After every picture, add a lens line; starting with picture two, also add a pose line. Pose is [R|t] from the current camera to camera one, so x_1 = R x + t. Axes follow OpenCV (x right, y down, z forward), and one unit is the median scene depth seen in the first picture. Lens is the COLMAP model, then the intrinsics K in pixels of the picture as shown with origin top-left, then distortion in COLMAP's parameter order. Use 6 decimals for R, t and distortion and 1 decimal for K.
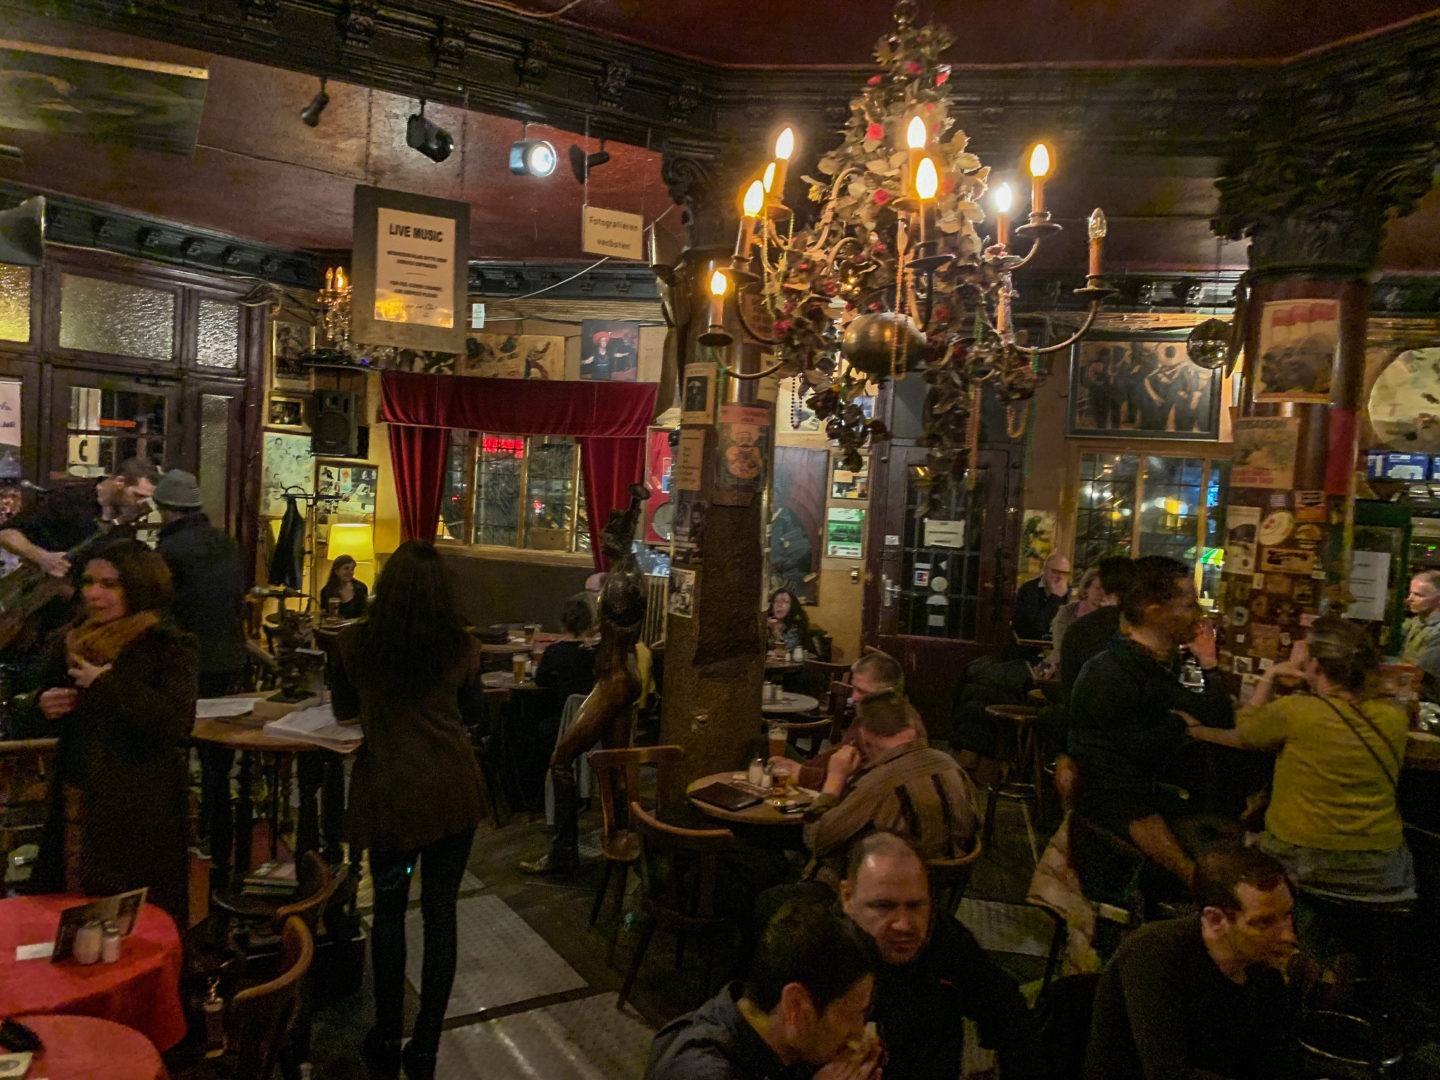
lens RADIAL K [[1069.3, 0, 725.6], [0, 1069.3, 551.6], [0, 0, 1]] dist [0.003790, -0.001674]
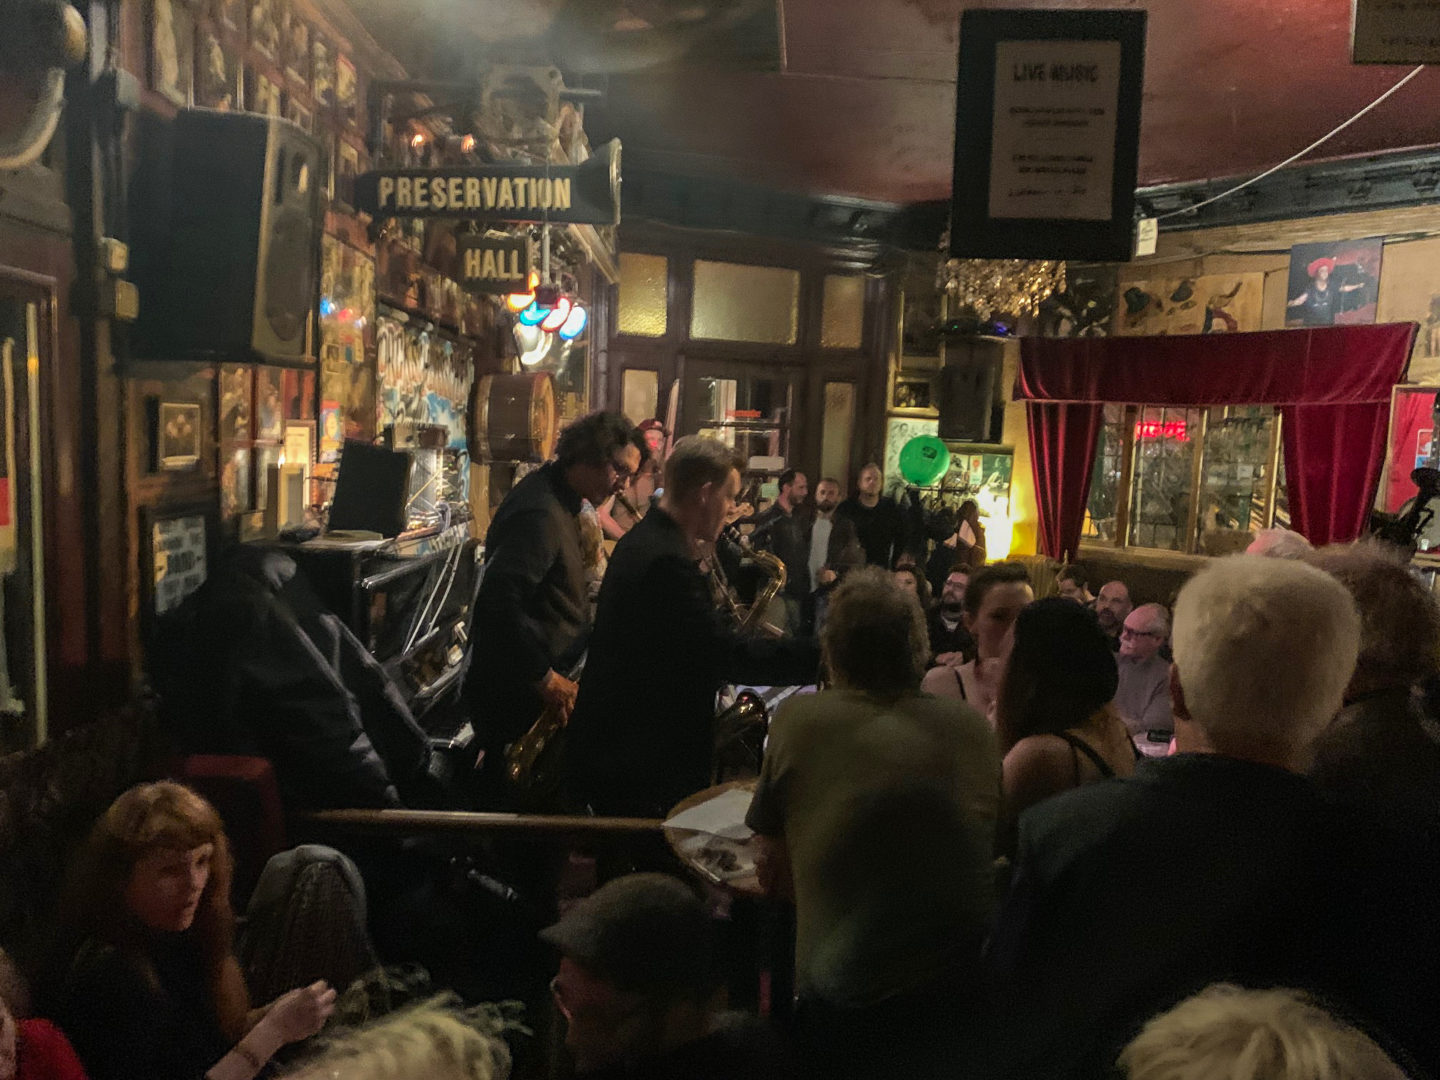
lens RADIAL K [[1069.3, 0, 720.6], [0, 1069.3, 554.7], [0, 0, 1]] dist [0.003790, -0.001674]
pose [[0.829971, 0.028807, -0.557062, -0.043452], [-0.020932, 0.999571, 0.020503, -0.011342], [0.557413, -0.005357, 0.830218, 0.169220]]
